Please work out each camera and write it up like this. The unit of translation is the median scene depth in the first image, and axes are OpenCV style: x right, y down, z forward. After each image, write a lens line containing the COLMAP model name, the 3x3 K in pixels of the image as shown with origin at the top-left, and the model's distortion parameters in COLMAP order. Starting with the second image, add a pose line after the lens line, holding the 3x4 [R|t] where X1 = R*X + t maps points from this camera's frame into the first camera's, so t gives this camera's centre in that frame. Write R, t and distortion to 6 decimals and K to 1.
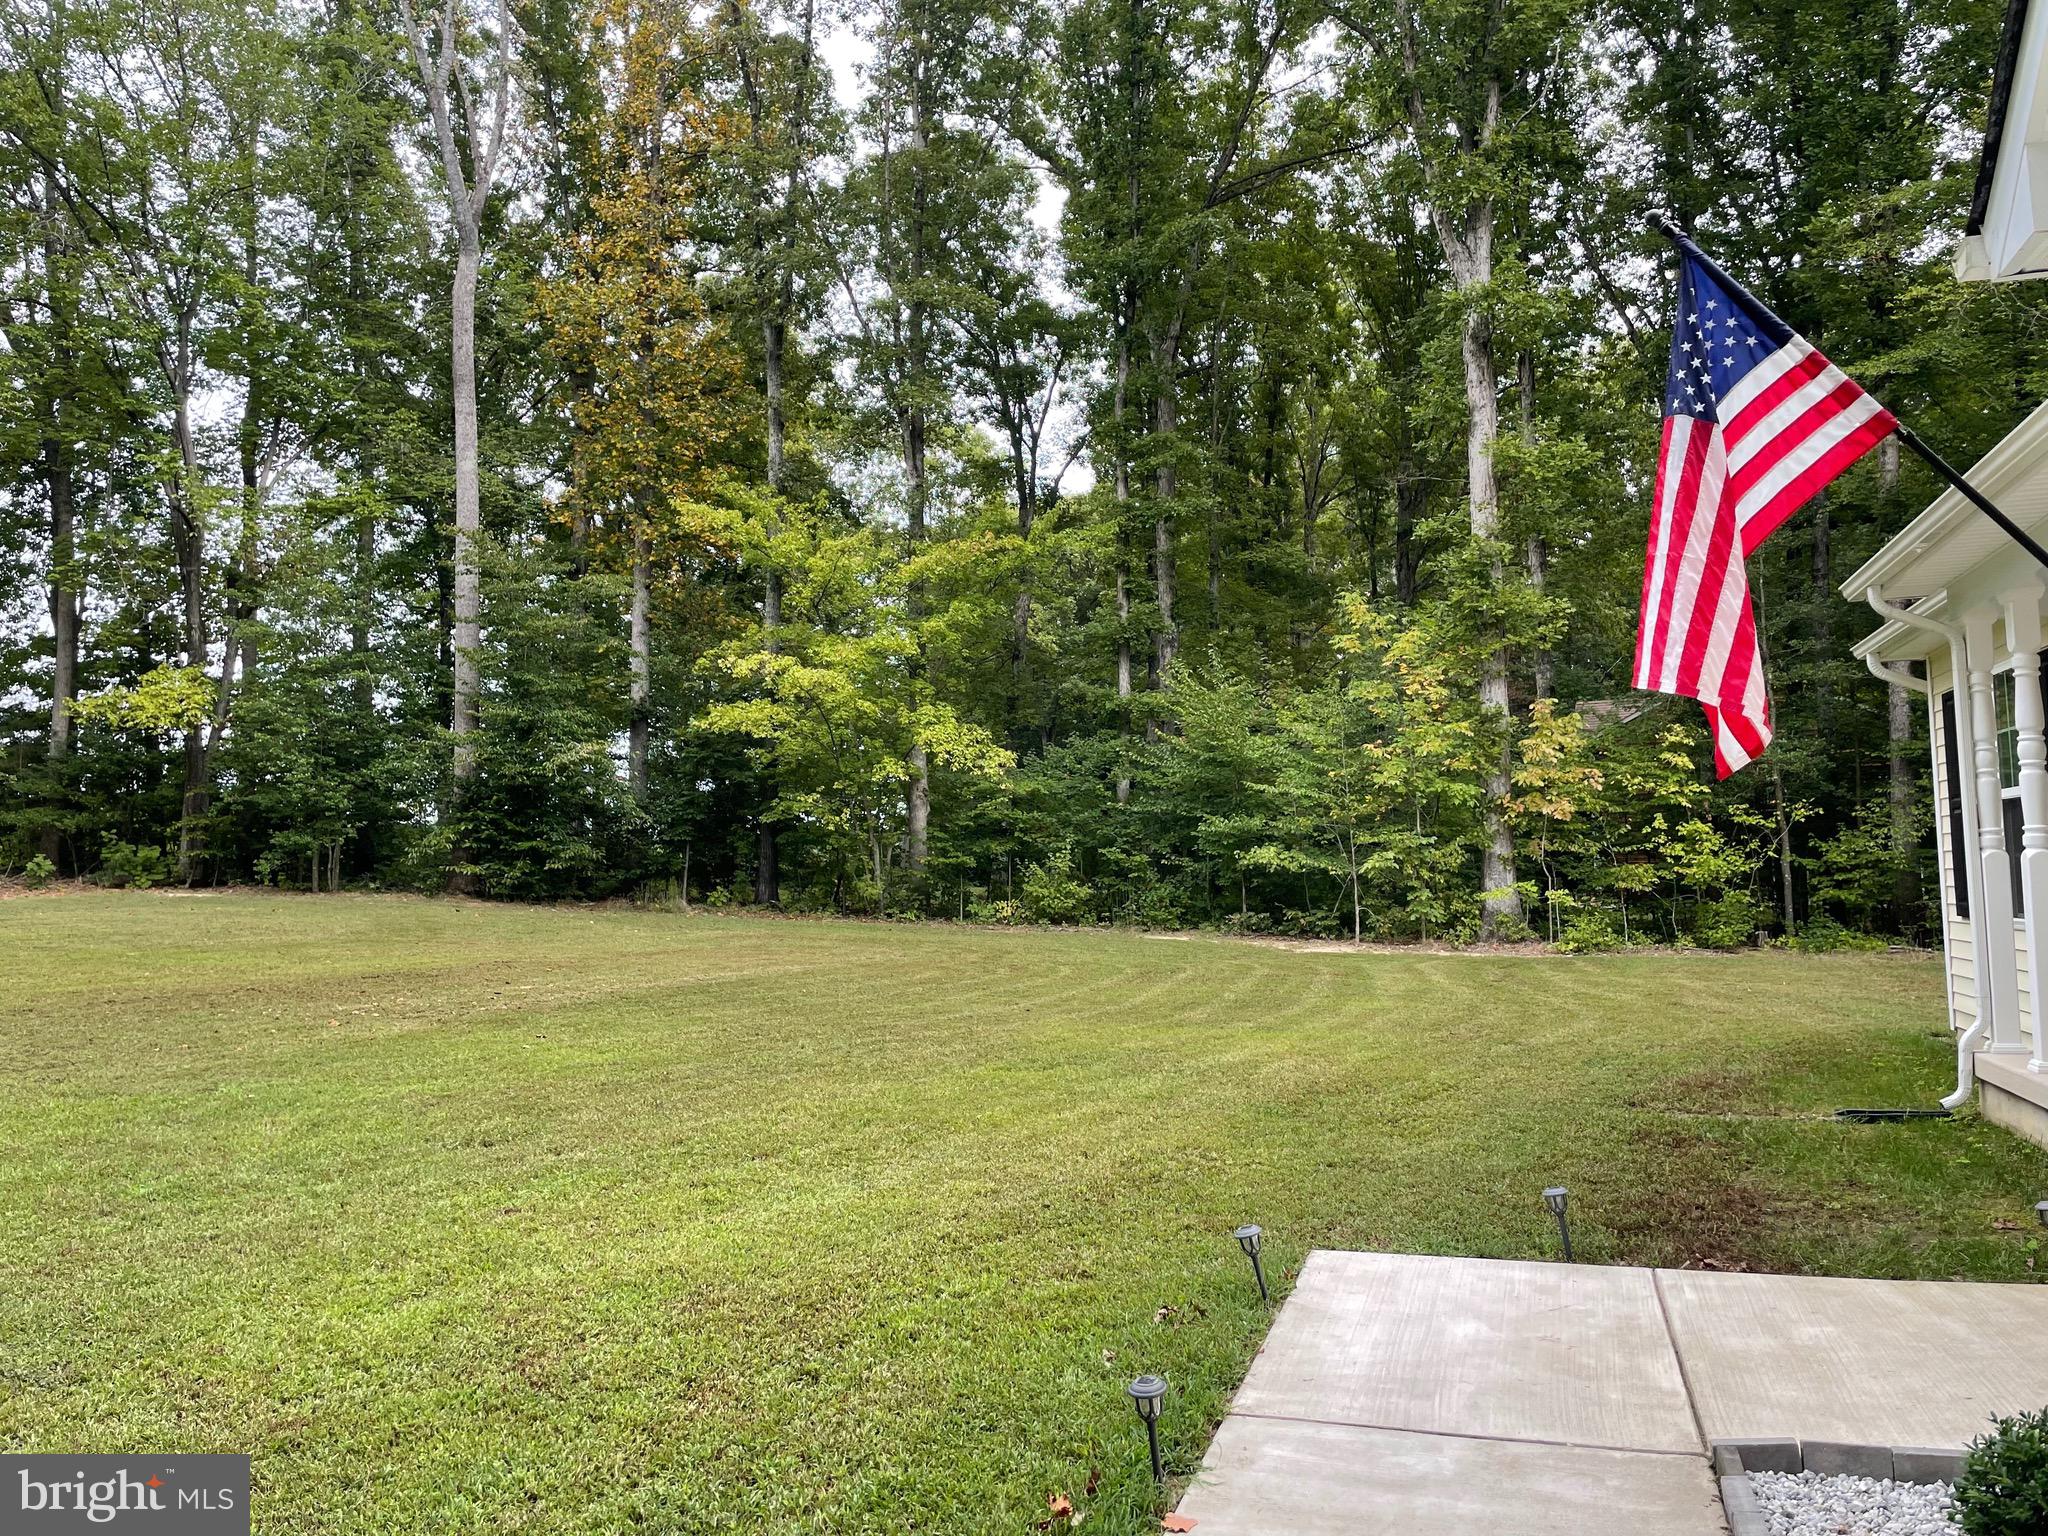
lens RADIAL K [[1544.3, 0, 1018.1], [0, 1544.3, 762.1], [0, 0, 1]] dist [0.081995, -0.109296]
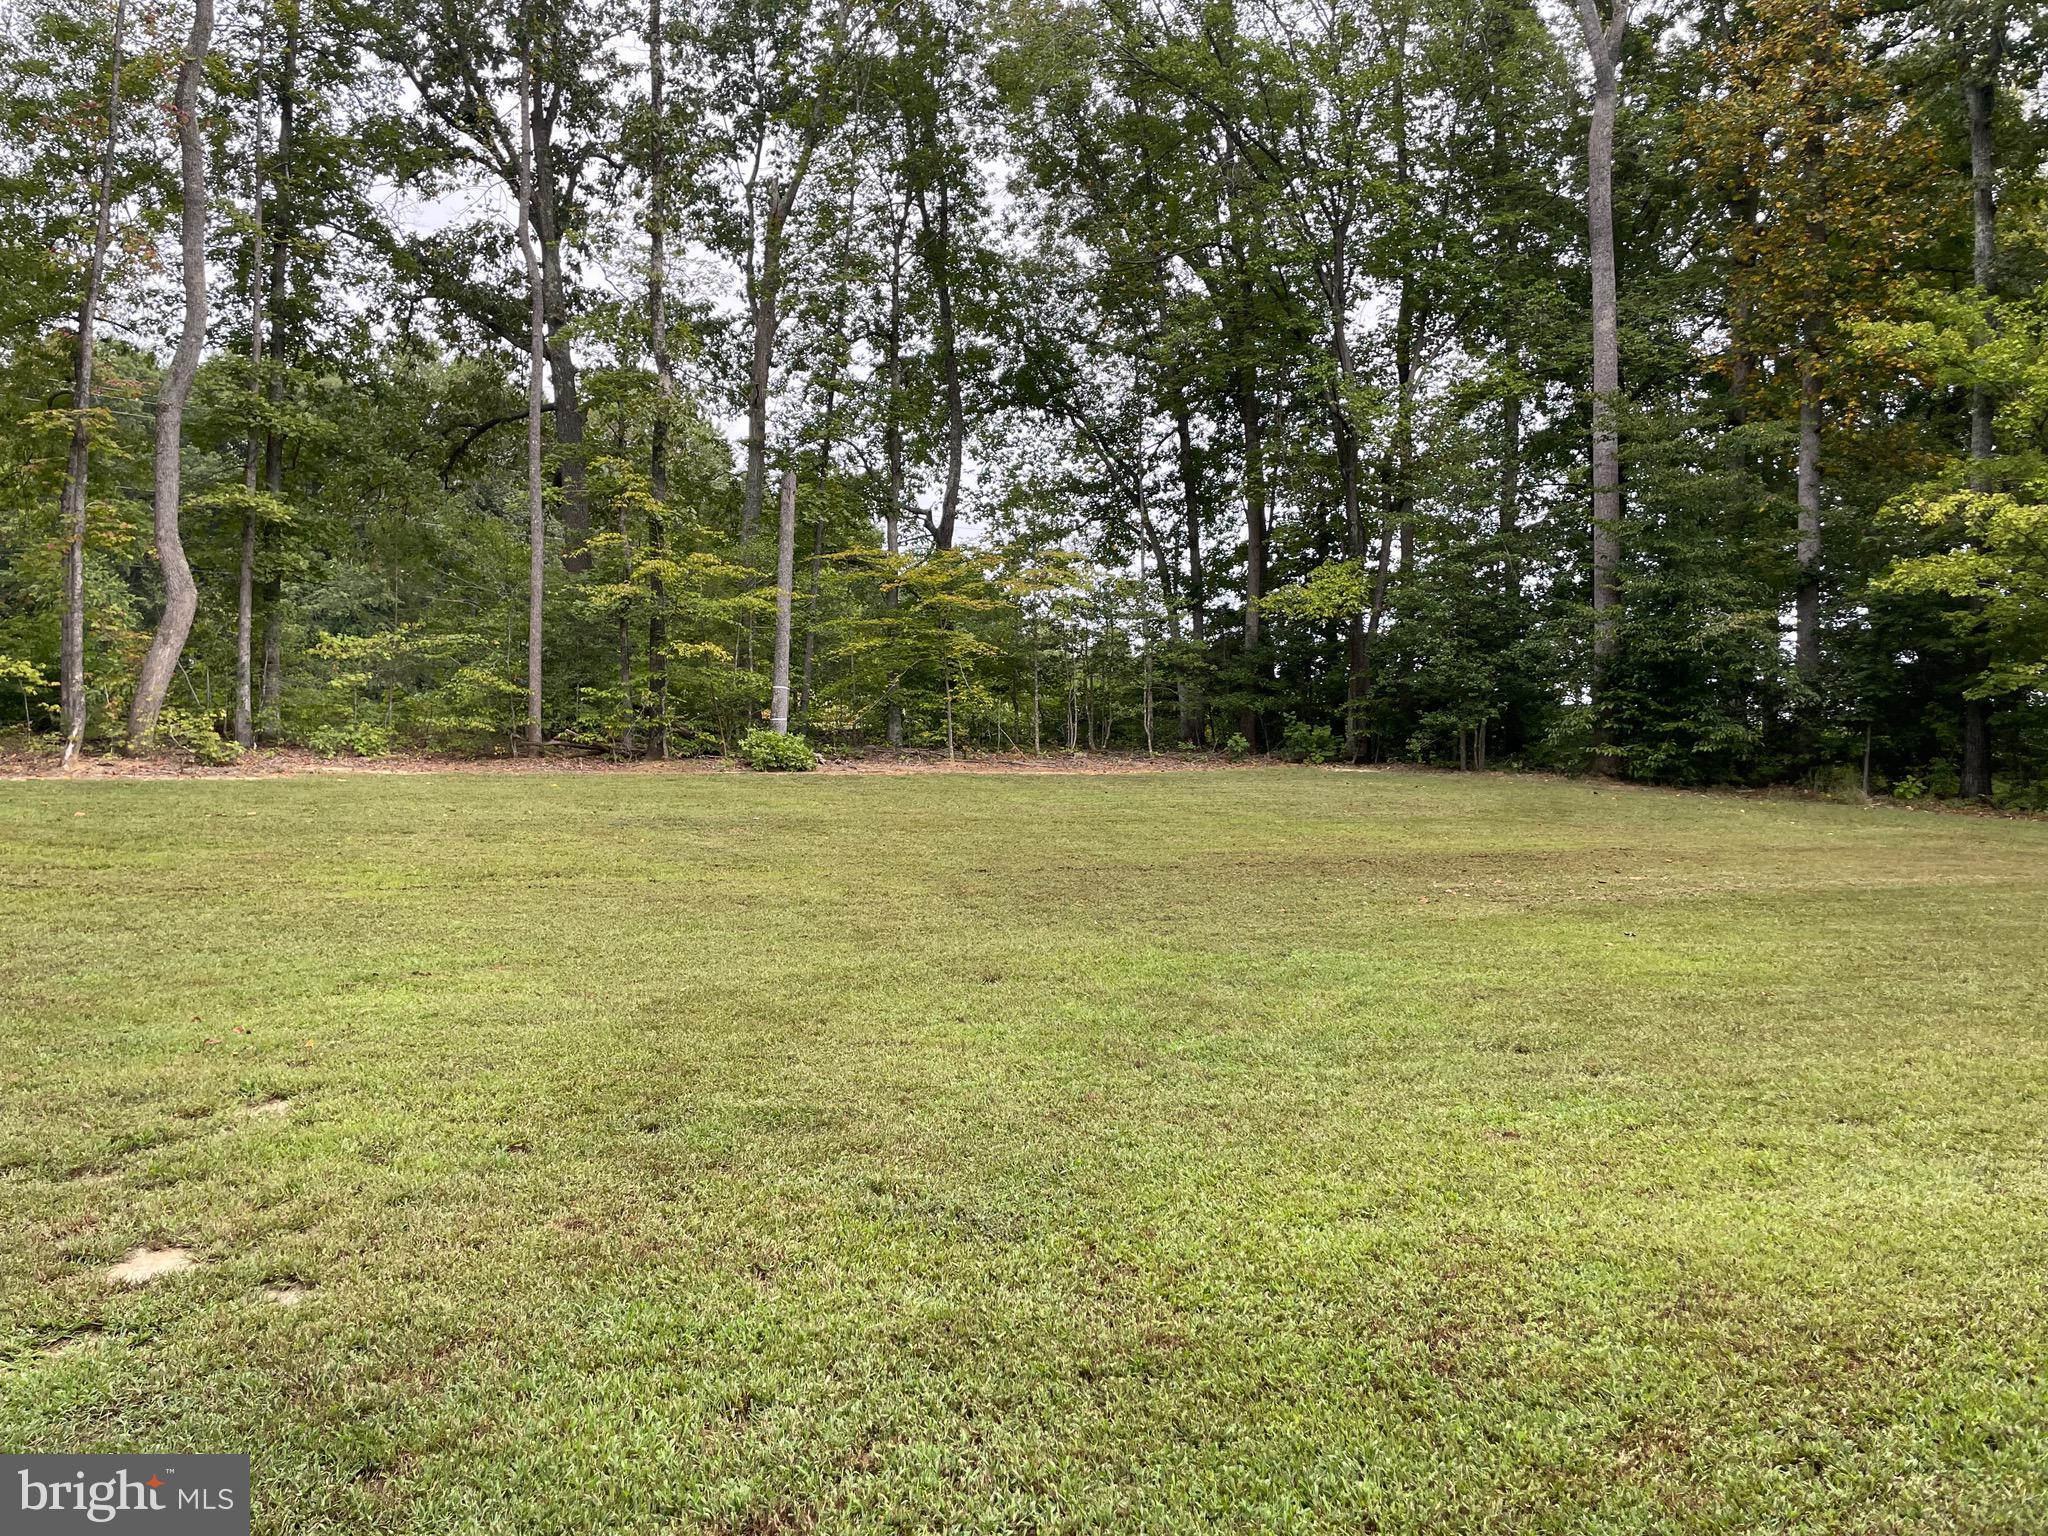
lens RADIAL K [[1544.3, 0, 1005.5], [0, 1544.3, 746.7], [0, 0, 1]] dist [0.081995, -0.109296]
pose [[0.747008, 0.010857, -0.664727, 0.008374], [0.032730, 0.998054, 0.053082, 0.002835], [0.664009, -0.061409, 0.745198, 0.033666]]
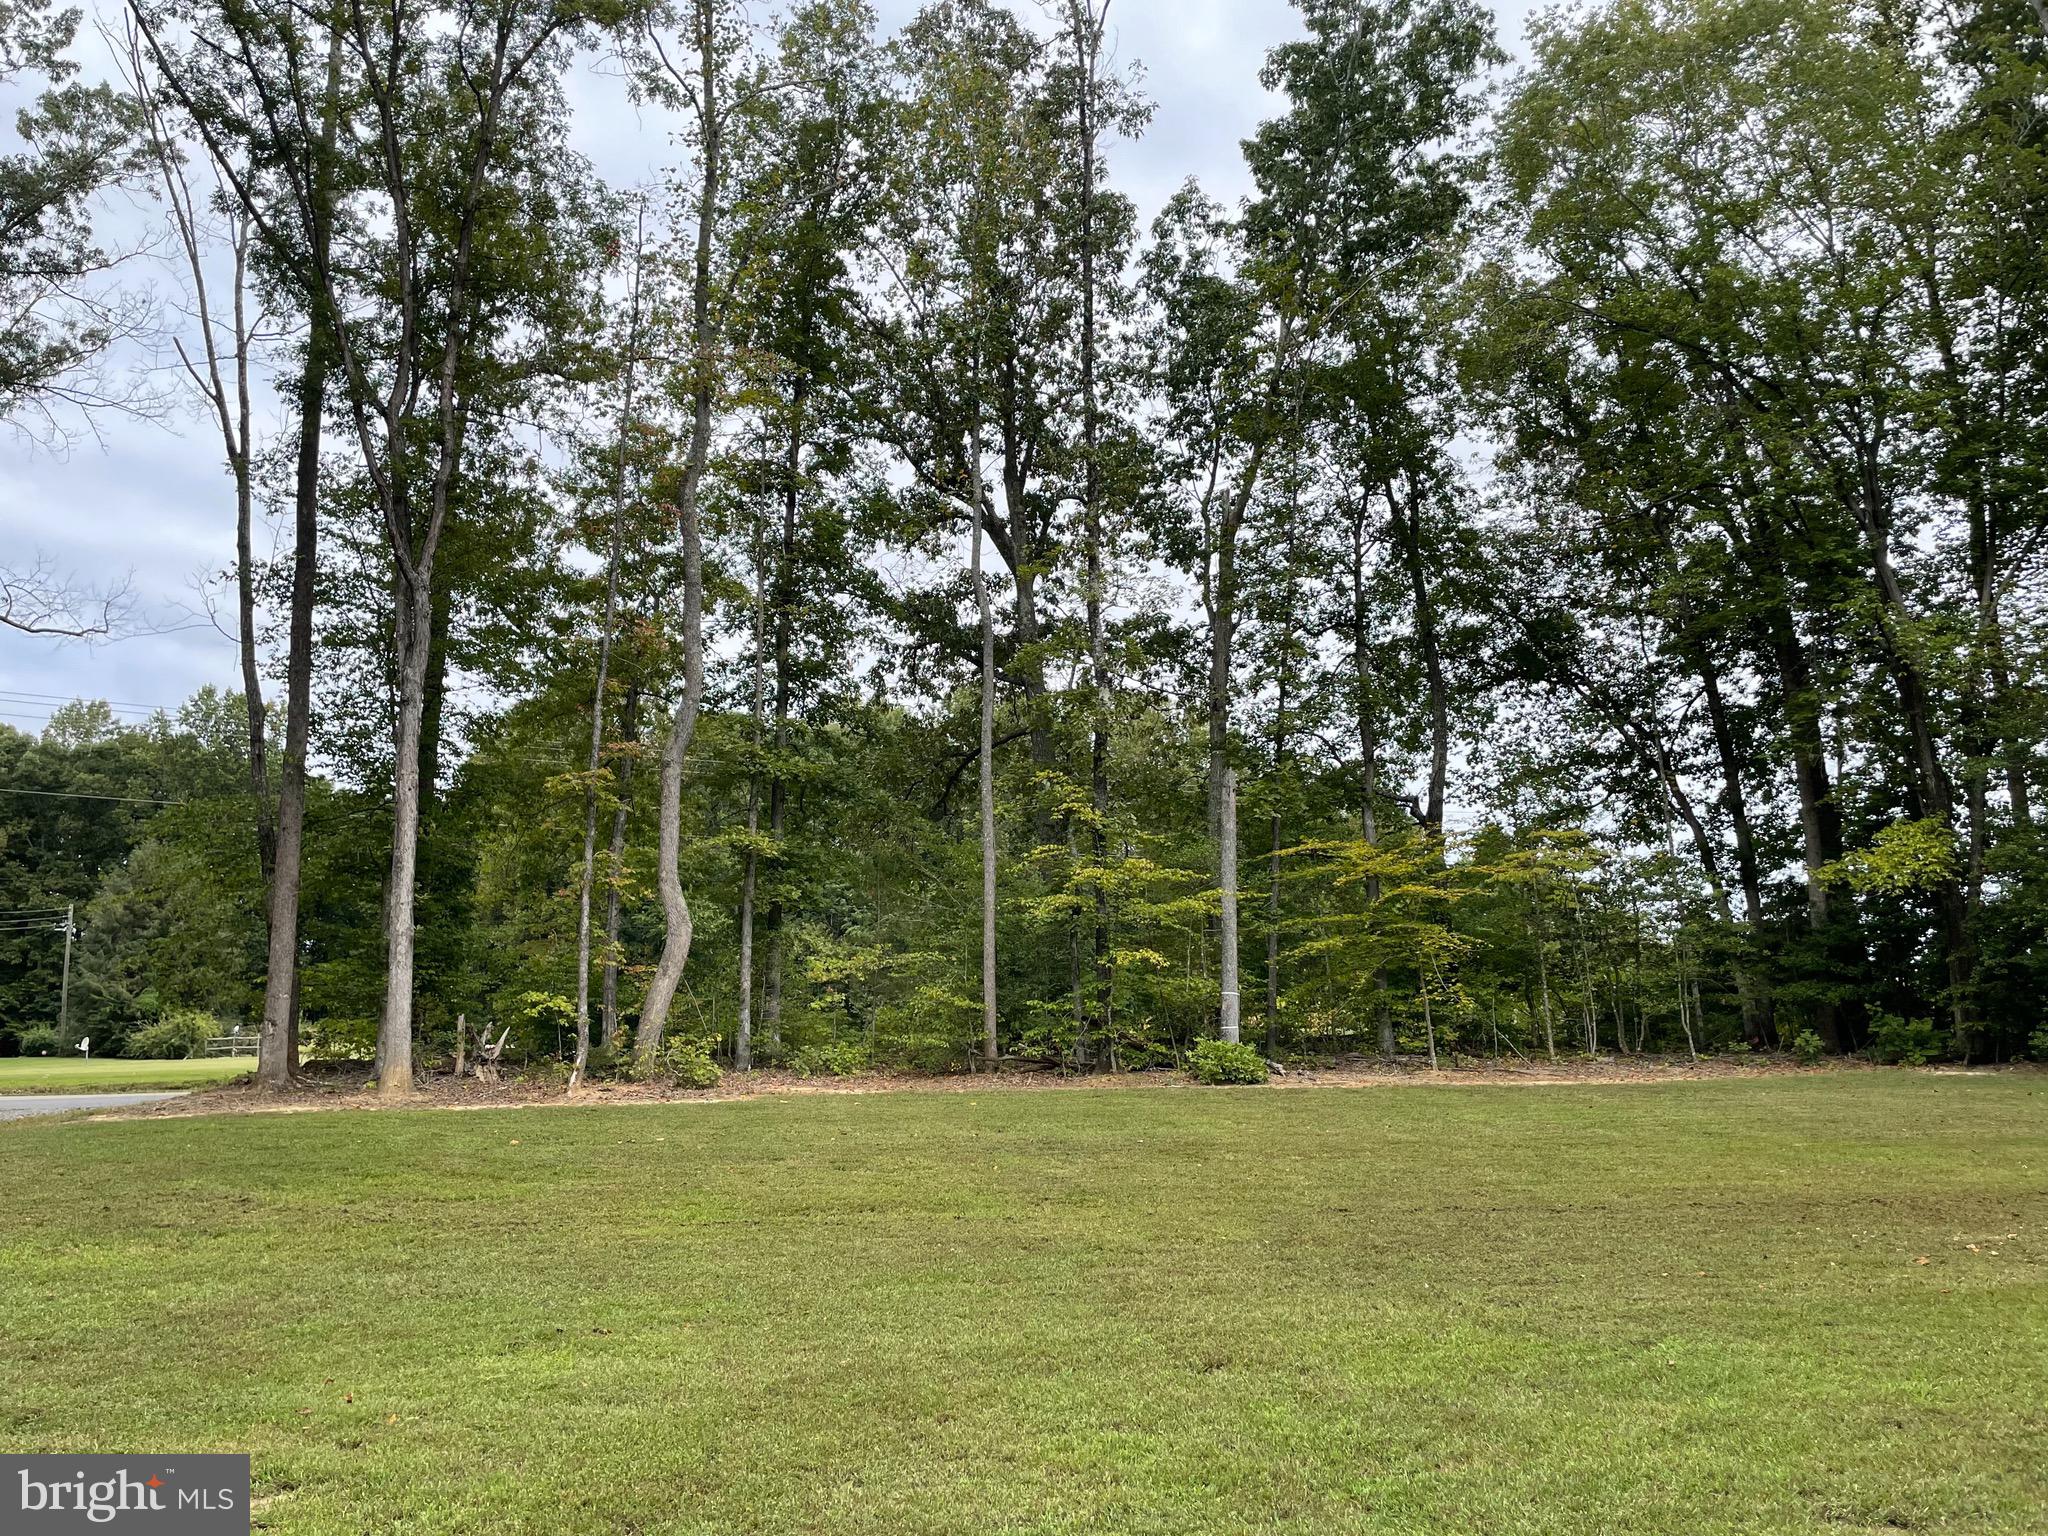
lens RADIAL K [[1544.3, 0, 1009.2], [0, 1544.3, 772.7], [0, 0, 1]] dist [0.081995, -0.109296]
pose [[0.463741, -0.160797, -0.871257, 0.018972], [0.071982, 0.986979, -0.143841, 0.005825], [0.883042, 0.003990, 0.469278, 0.107488]]
